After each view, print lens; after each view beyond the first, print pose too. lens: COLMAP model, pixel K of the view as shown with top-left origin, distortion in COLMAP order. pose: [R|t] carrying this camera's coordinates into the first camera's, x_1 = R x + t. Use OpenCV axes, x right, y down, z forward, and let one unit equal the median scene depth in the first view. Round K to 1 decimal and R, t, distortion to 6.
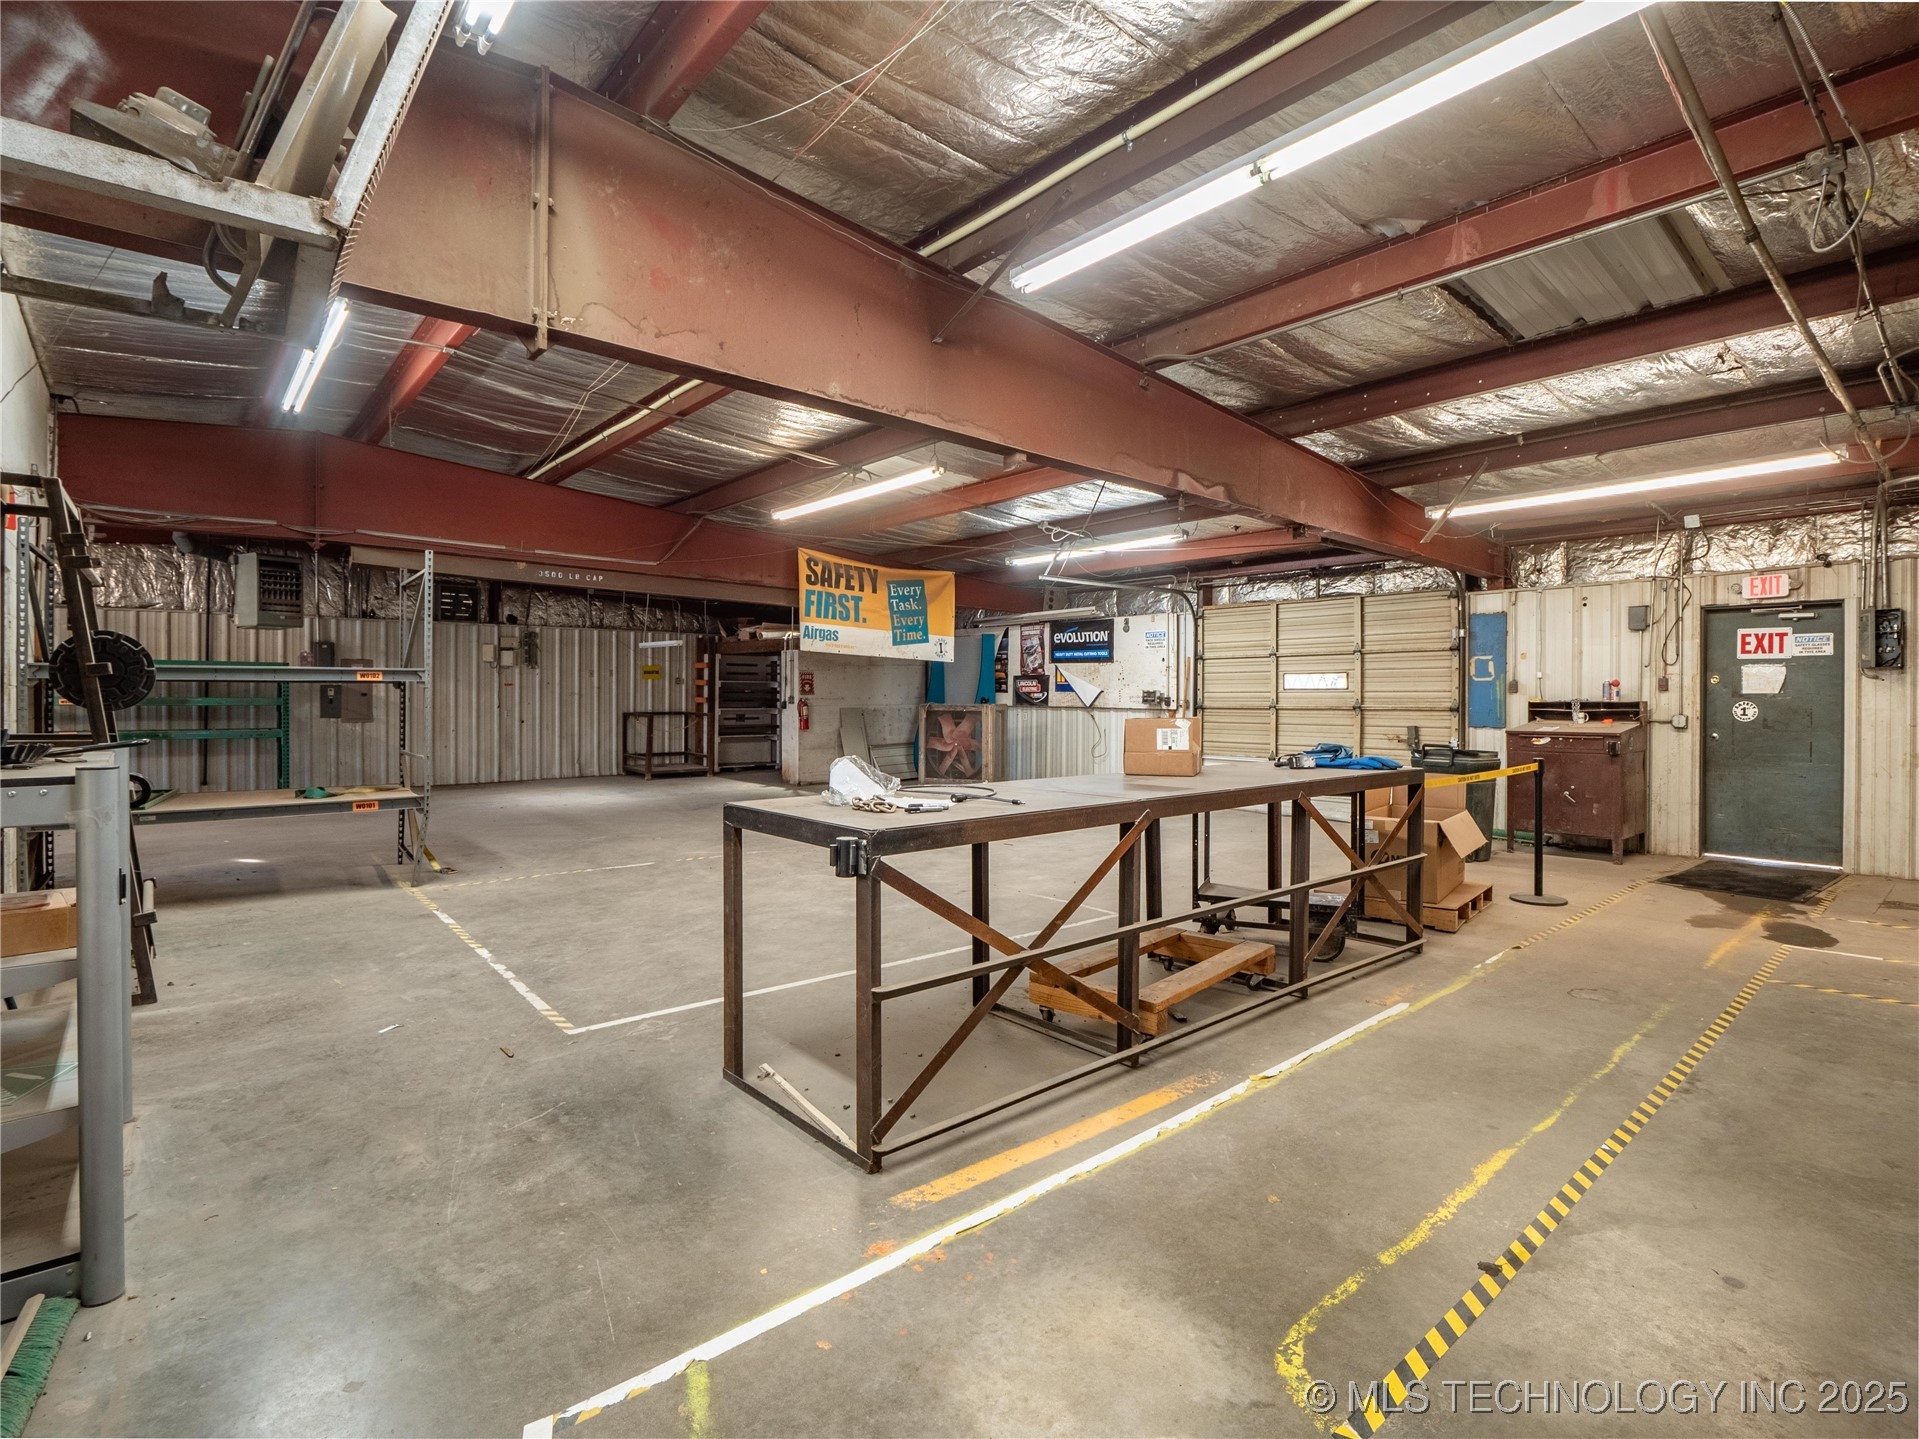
lens RADIAL K [[936.3, 0, 961.8], [0, 936.3, 699.8], [0, 0, 1]] dist [-0.008539, -0.003845]
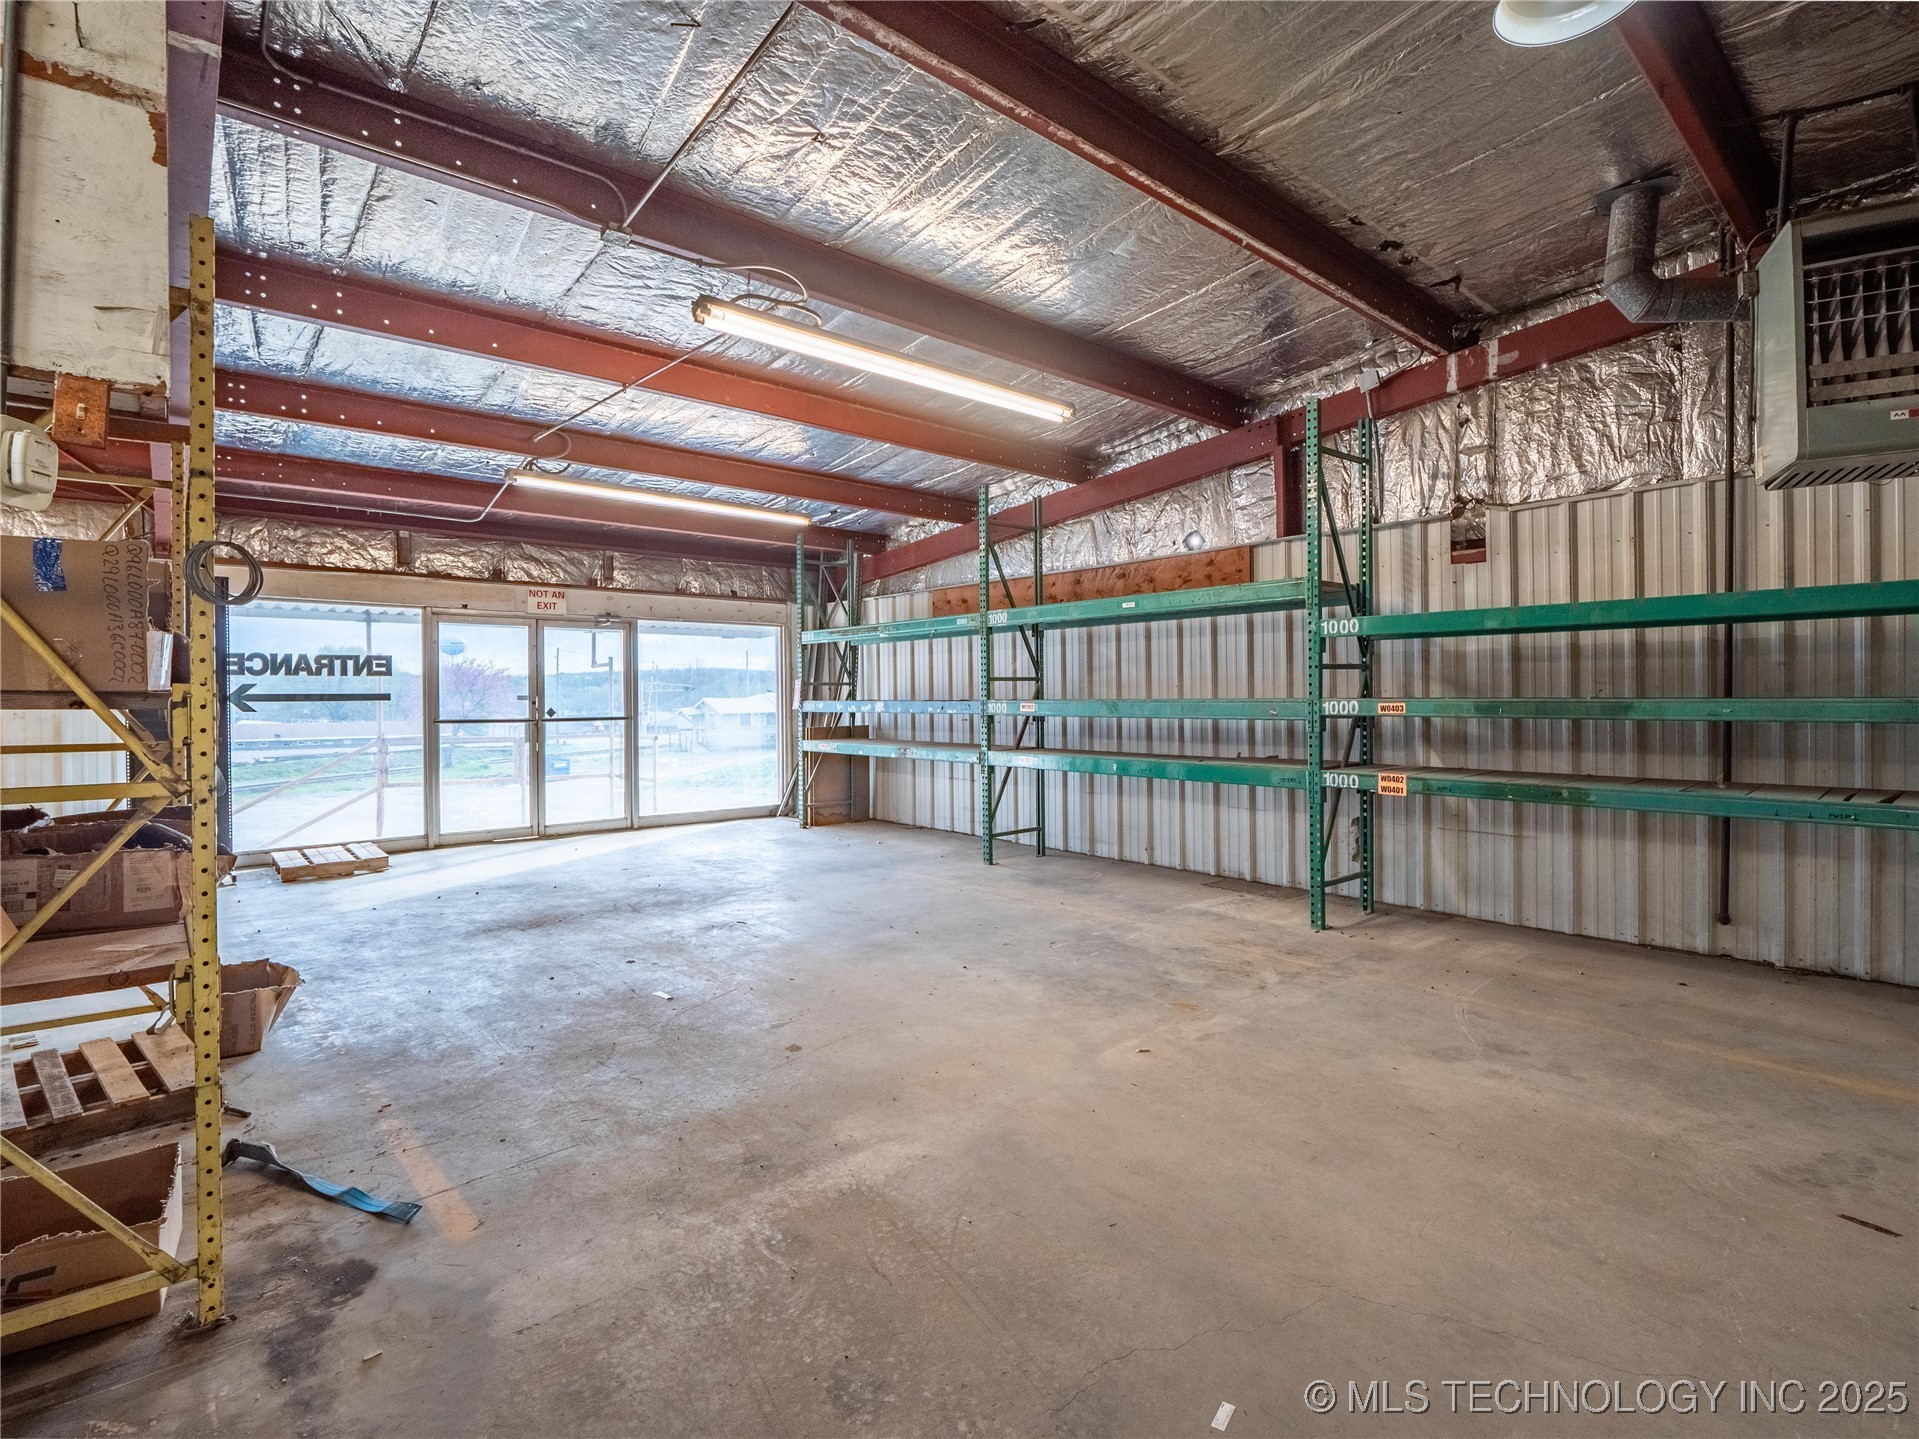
lens RADIAL K [[936.3, 0, 961.7], [0, 936.3, 704.8], [0, 0, 1]] dist [-0.008539, -0.003845]
pose [[-0.003476, 0.005384, -0.999979, -0.416597], [0.002938, 0.999981, 0.005374, -0.002609], [0.999990, -0.002919, -0.003492, 0.666489]]
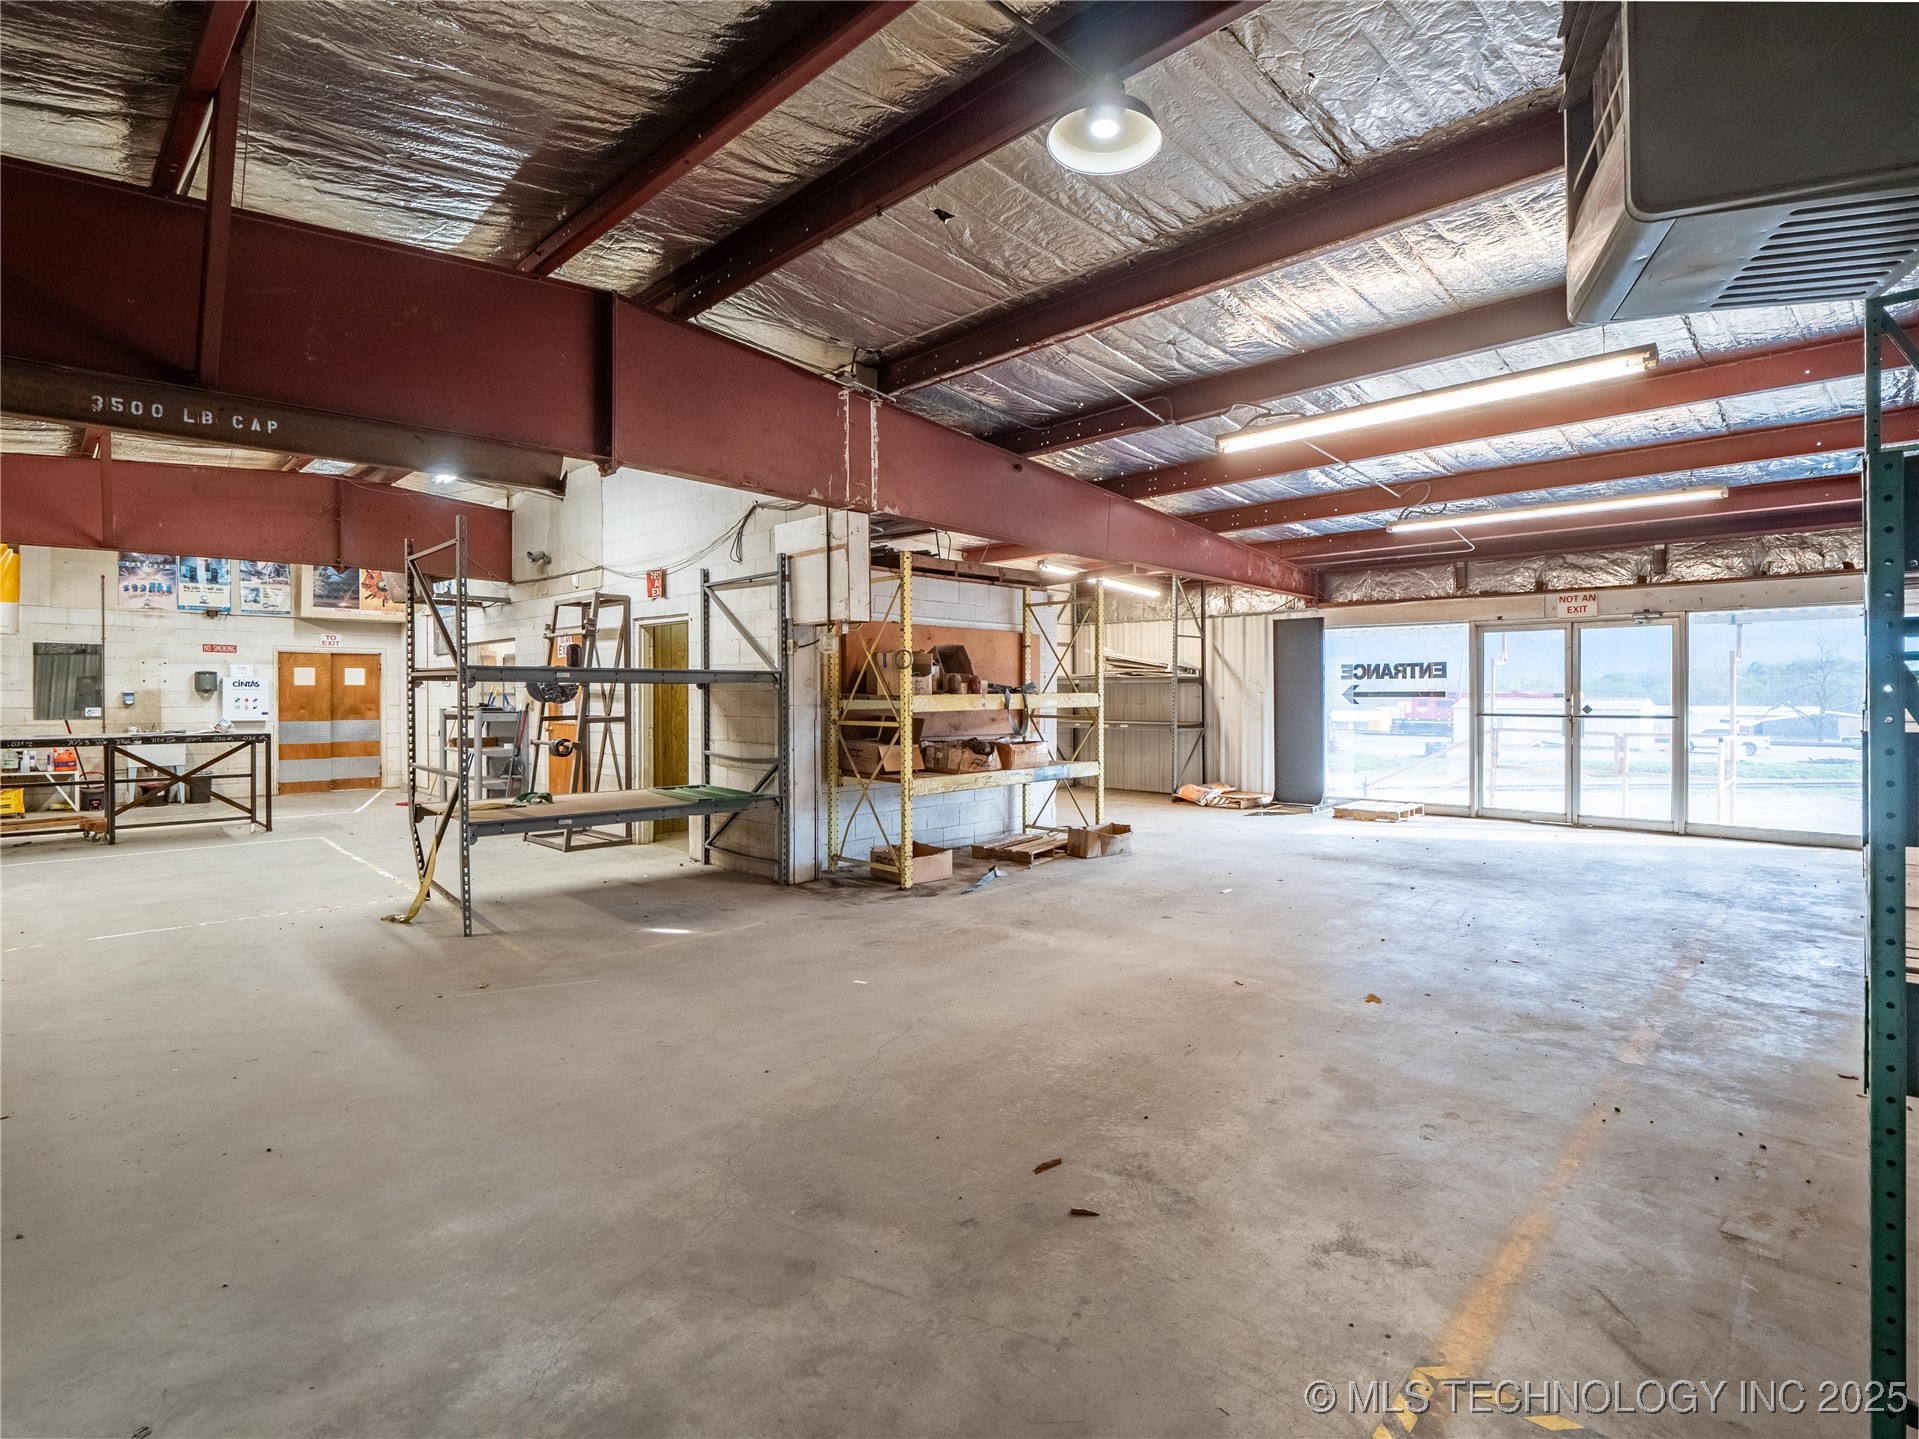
lens RADIAL K [[936.3, 0, 960.8], [0, 936.3, 697.6], [0, 0, 1]] dist [-0.008539, -0.003845]
pose [[-0.996722, -0.003097, -0.080845, -0.568797], [-0.003677, 0.999969, 0.007027, -0.006872], [0.080821, 0.007302, -0.996702, 1.075386]]
